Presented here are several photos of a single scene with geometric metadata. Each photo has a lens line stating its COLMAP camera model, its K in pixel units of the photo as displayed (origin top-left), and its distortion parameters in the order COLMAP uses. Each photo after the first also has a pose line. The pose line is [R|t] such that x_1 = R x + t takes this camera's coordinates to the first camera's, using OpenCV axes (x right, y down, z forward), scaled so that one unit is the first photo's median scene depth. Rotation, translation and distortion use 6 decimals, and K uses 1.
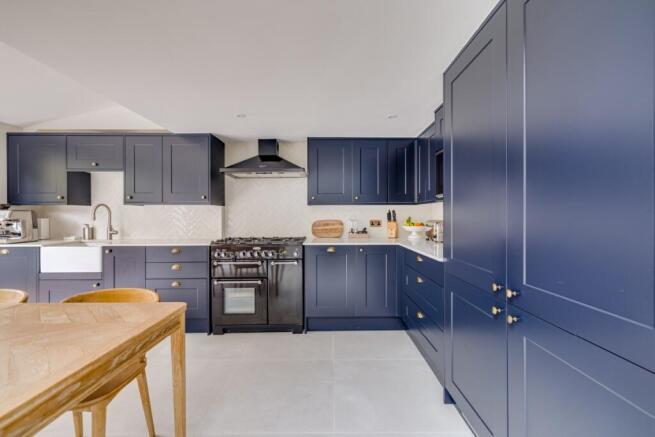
lens RADIAL K [[257.4, 0, 327.6], [0, 257.4, 220.2], [0, 0, 1]] dist [-0.000134, -0.000022]
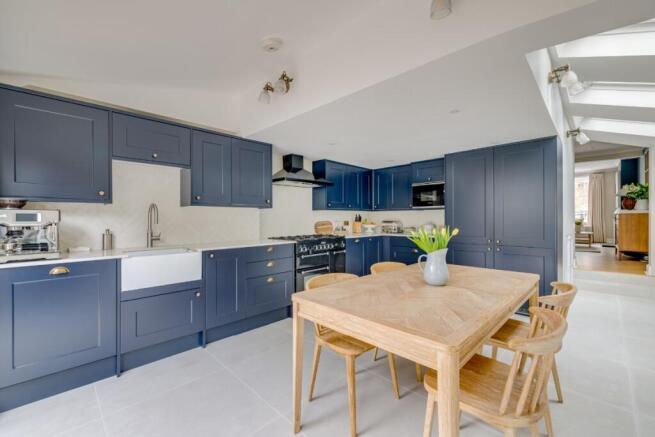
lens RADIAL K [[276.7, 0, 328.4], [0, 276.7, 218.7], [0, 0, 1]] dist [-0.005806, -0.000046]
pose [[0.707028, -0.001703, 0.707184, -1.029886], [0.014812, 0.999813, -0.012400, 0.004399], [-0.707031, 0.019242, 0.706921, -0.021051]]
